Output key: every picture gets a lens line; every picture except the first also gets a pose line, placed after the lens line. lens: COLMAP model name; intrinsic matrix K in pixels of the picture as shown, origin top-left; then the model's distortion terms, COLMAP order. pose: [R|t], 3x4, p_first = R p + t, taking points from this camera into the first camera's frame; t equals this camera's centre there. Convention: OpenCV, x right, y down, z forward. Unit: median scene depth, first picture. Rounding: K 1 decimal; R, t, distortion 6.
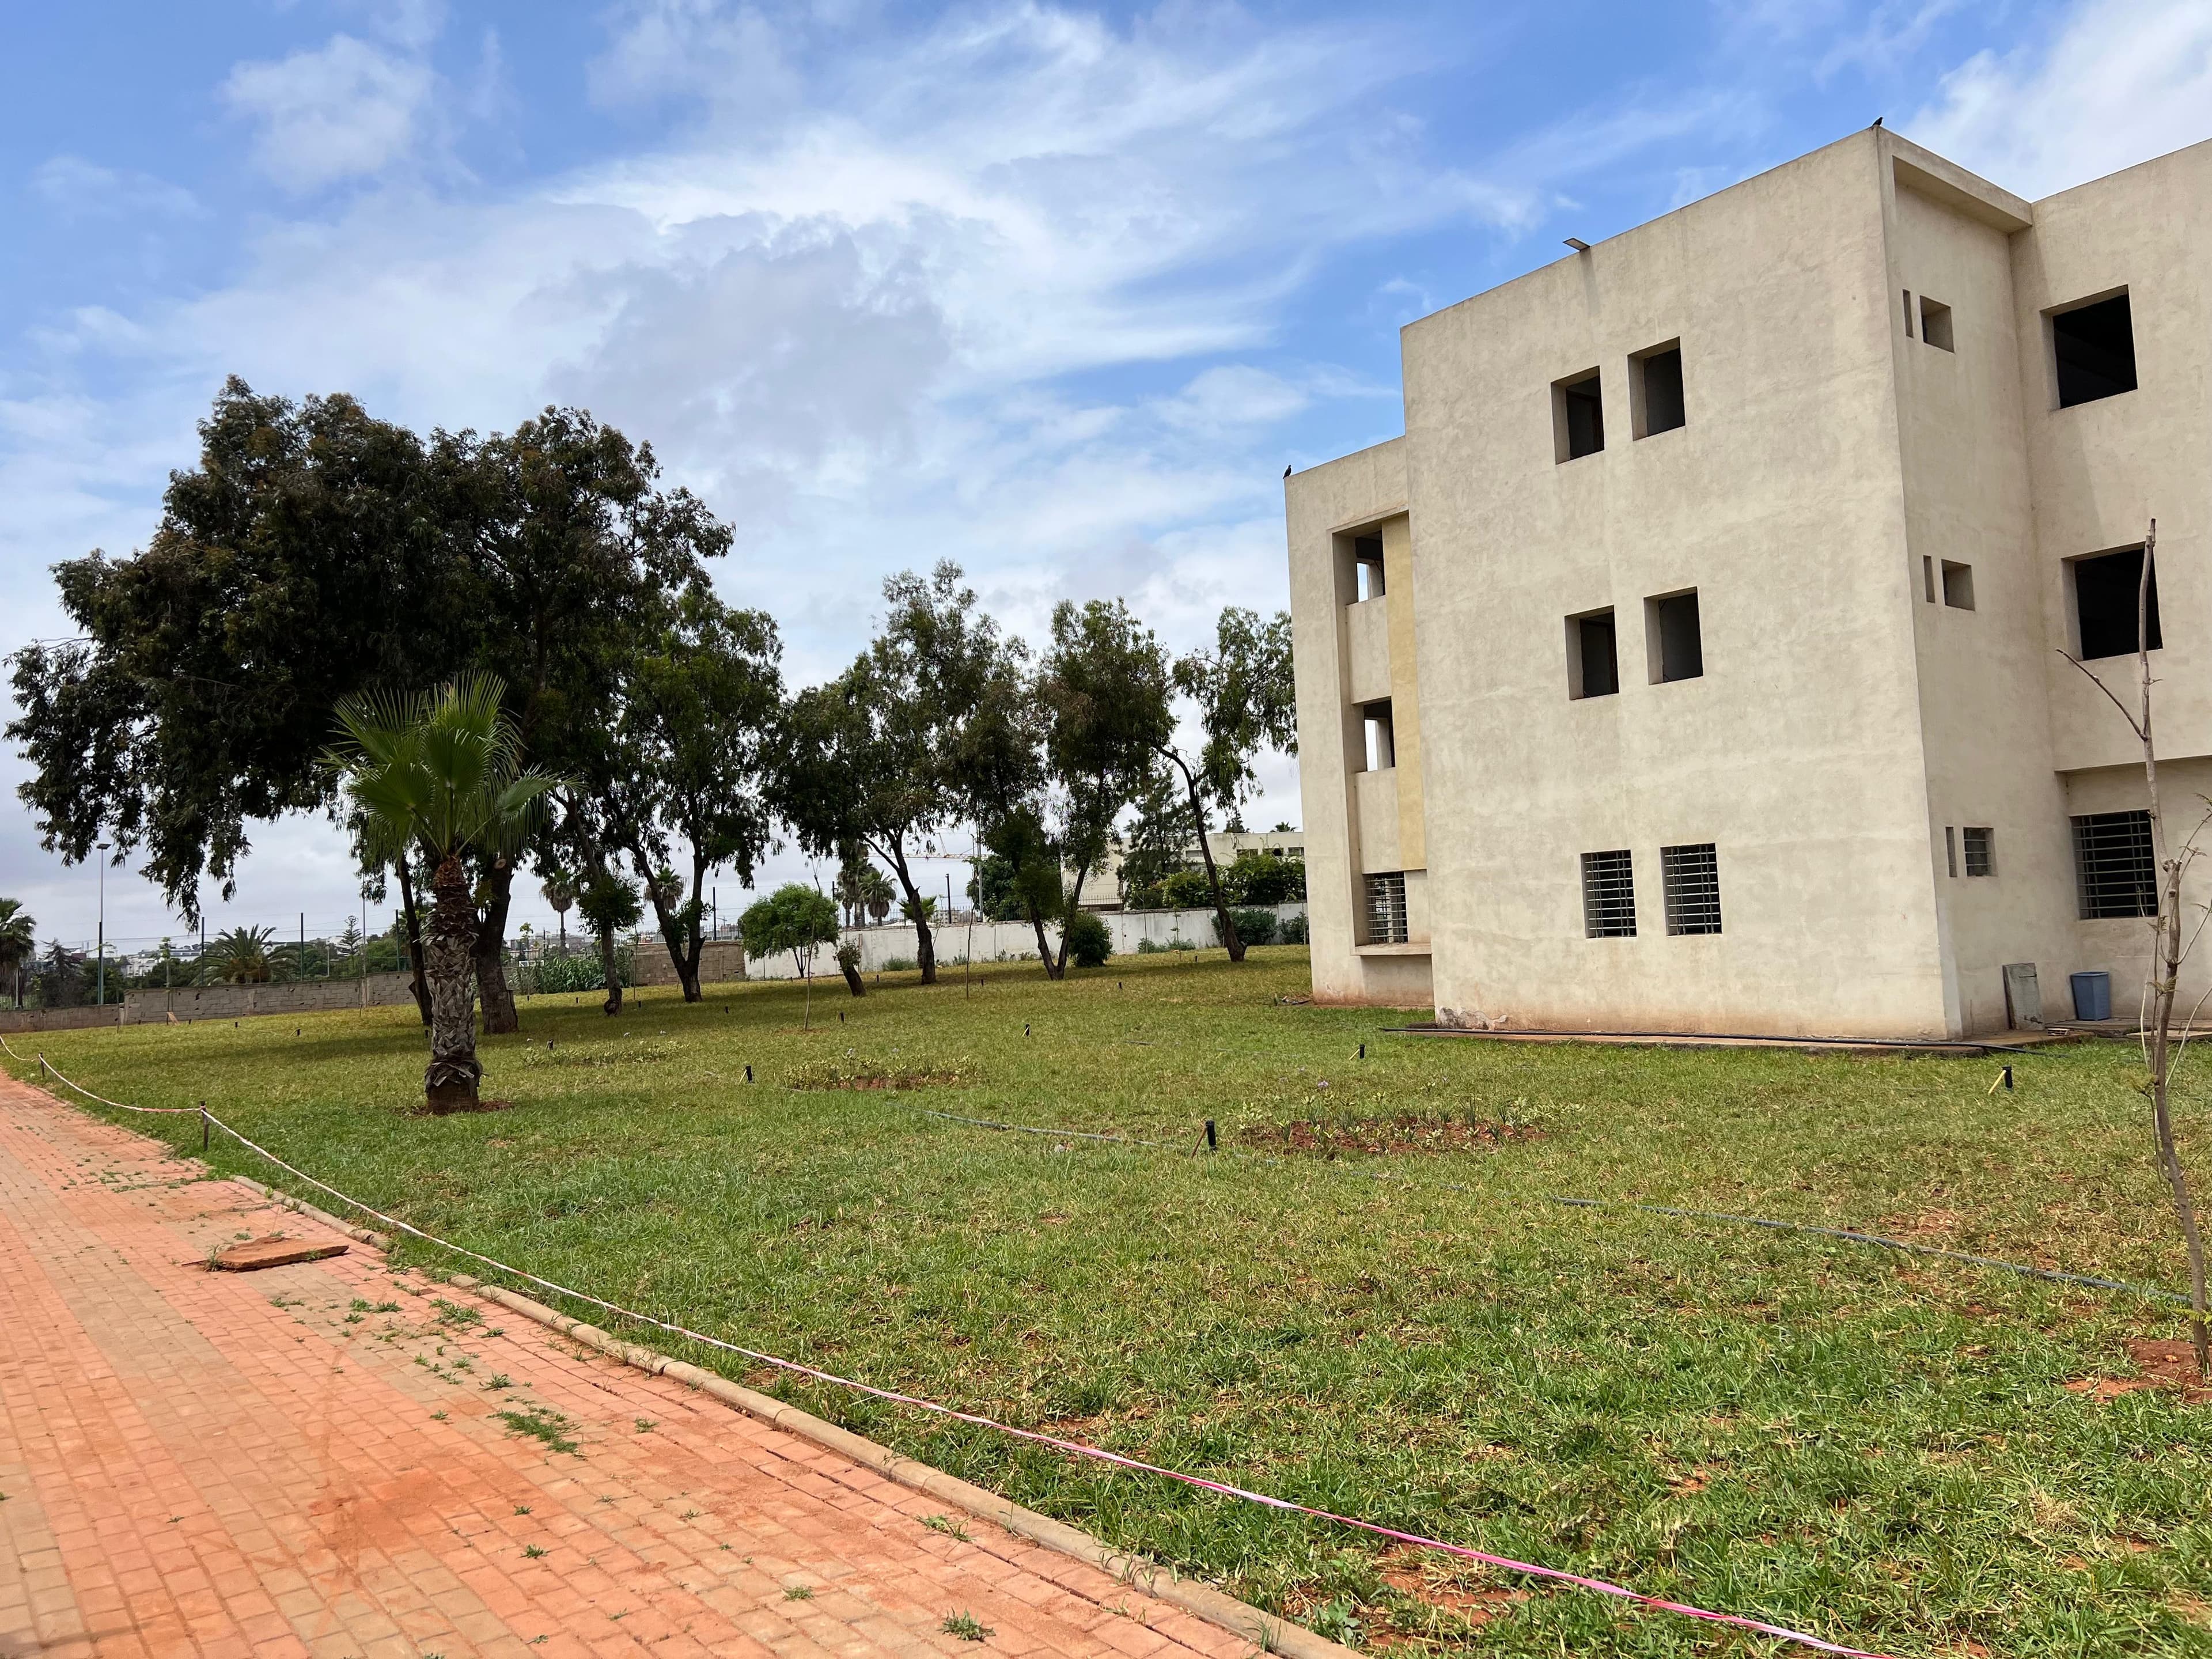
lens RADIAL K [[1629.6, 0, 1090.7], [0, 1629.6, 821.4], [0, 0, 1]] dist [0.016013, -0.015759]
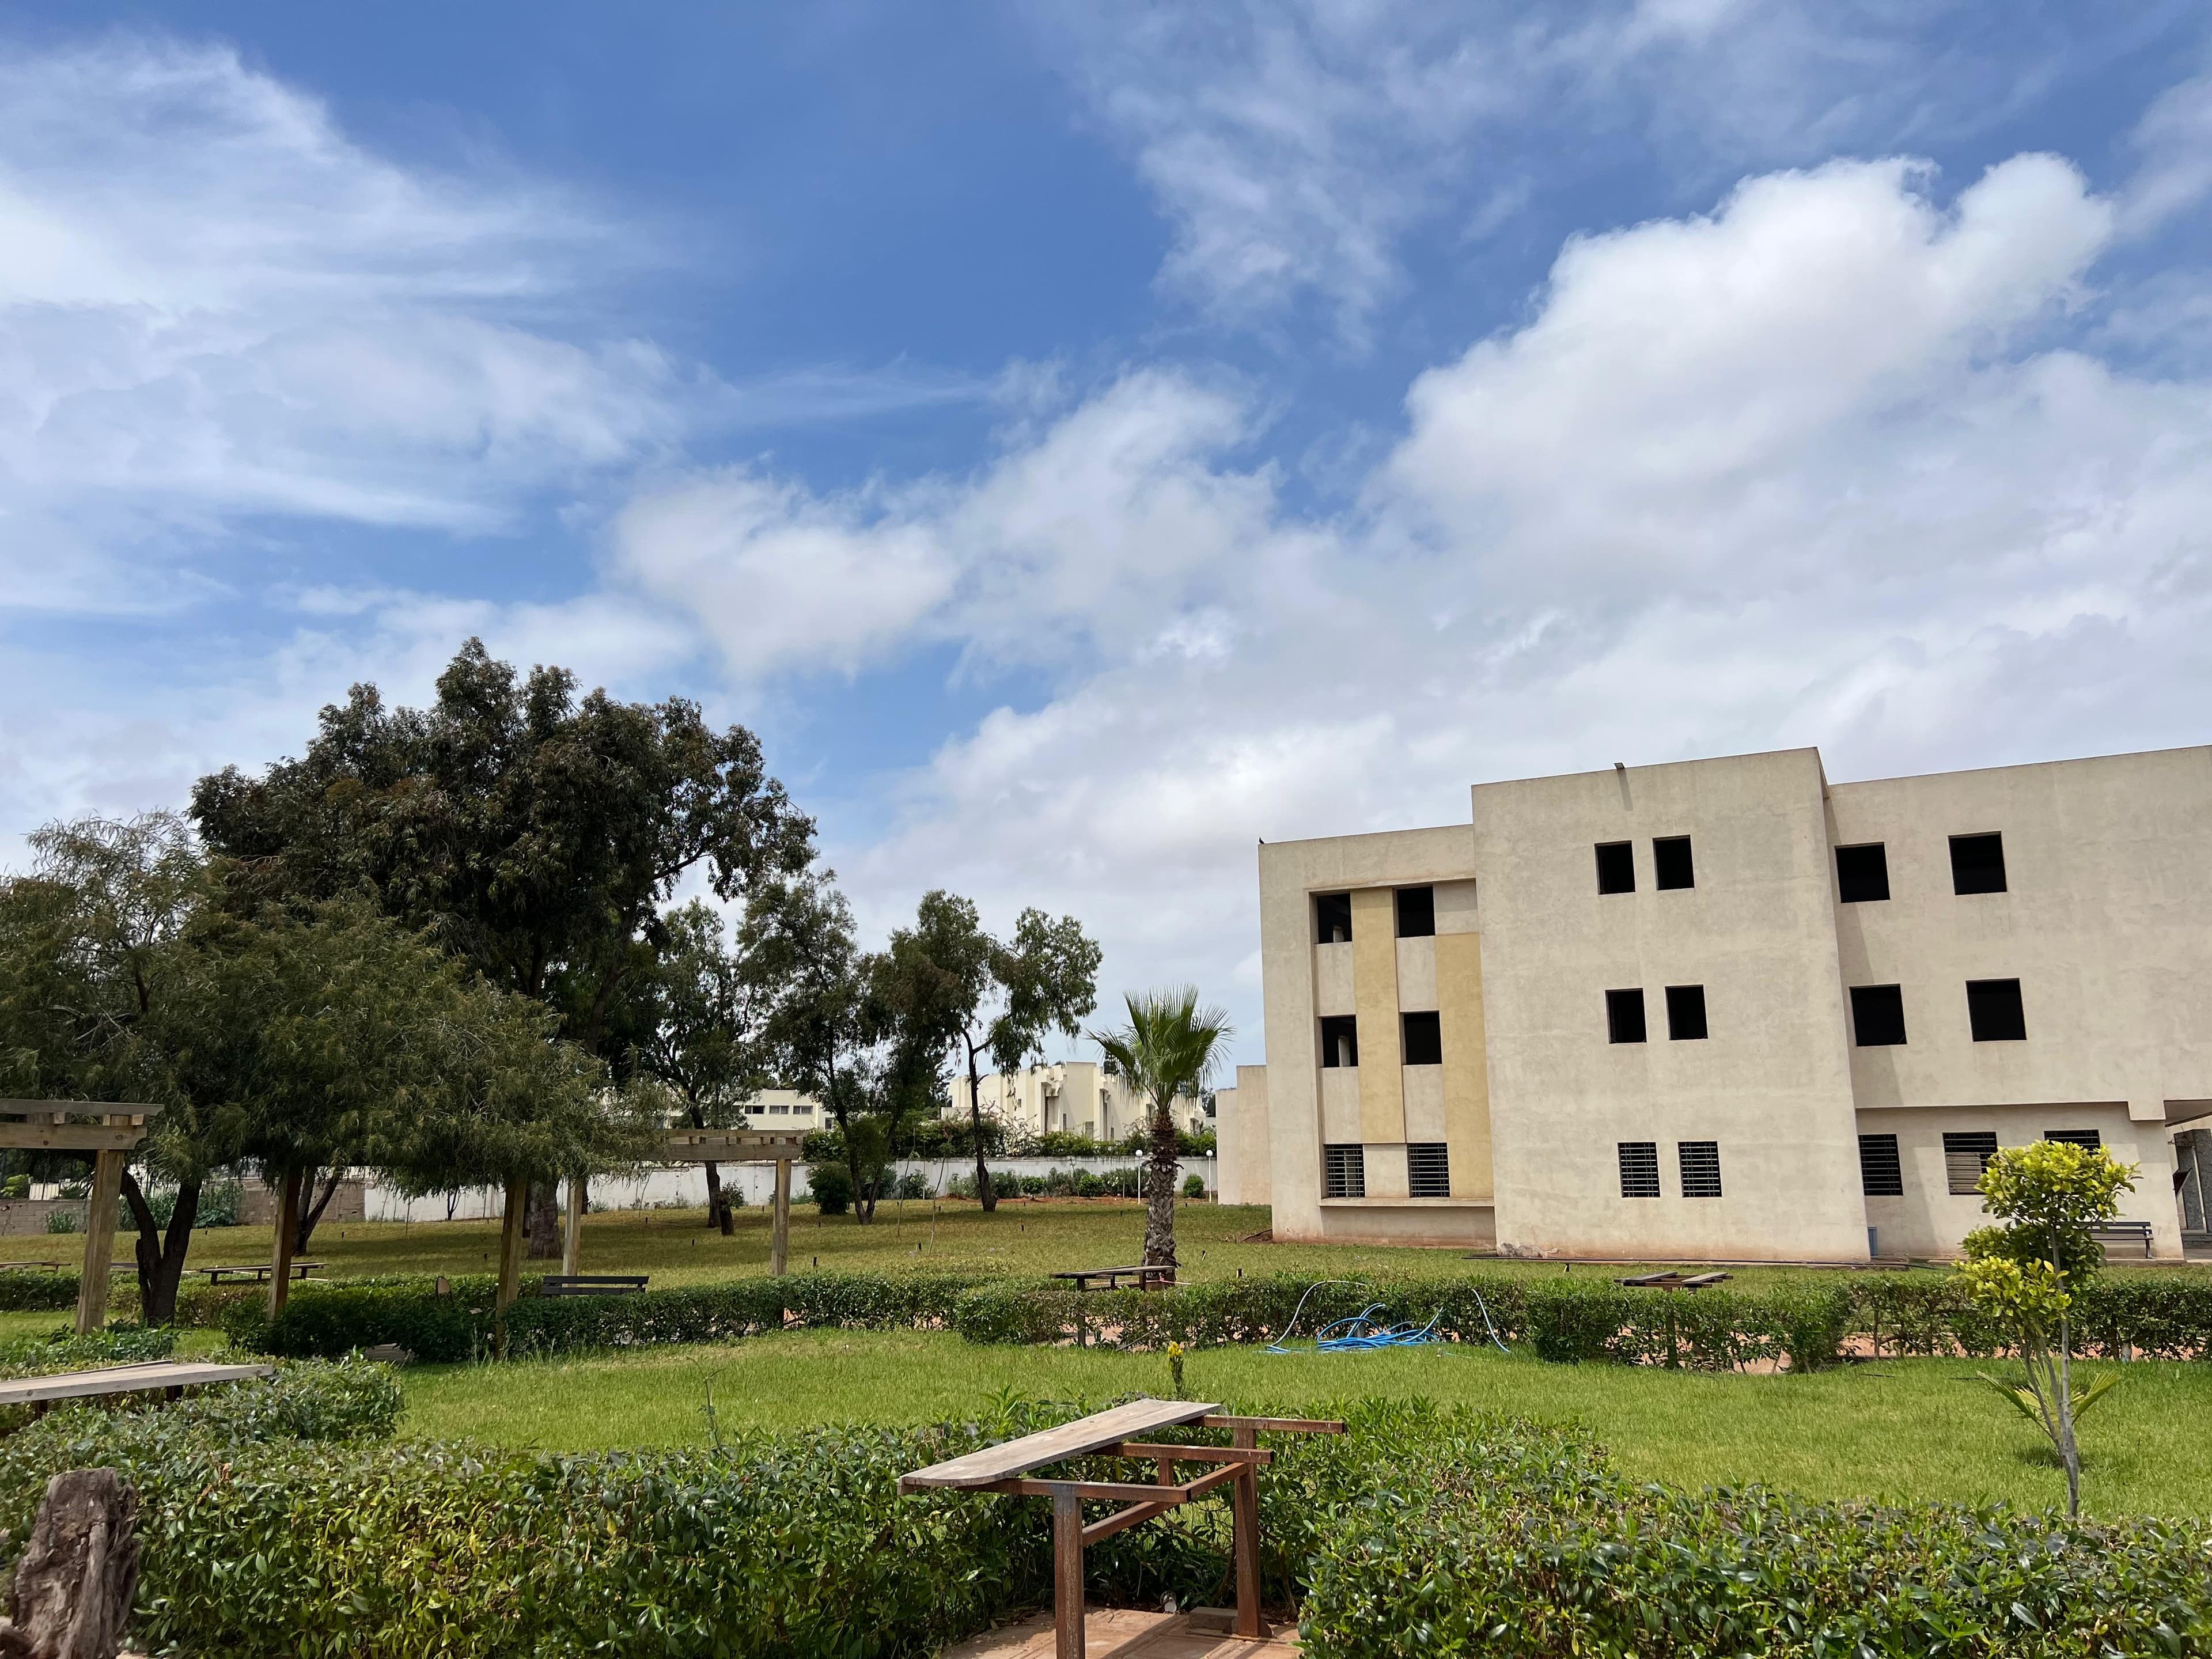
lens RADIAL K [[1629.6, 0, 1120.5], [0, 1629.6, 813.0], [0, 0, 1]] dist [0.016013, -0.015759]
pose [[0.892686, 0.133701, 0.430390, -0.833152], [-0.062443, 0.982463, -0.175689, 0.013733], [-0.446332, 0.129960, 0.885380, -0.219457]]
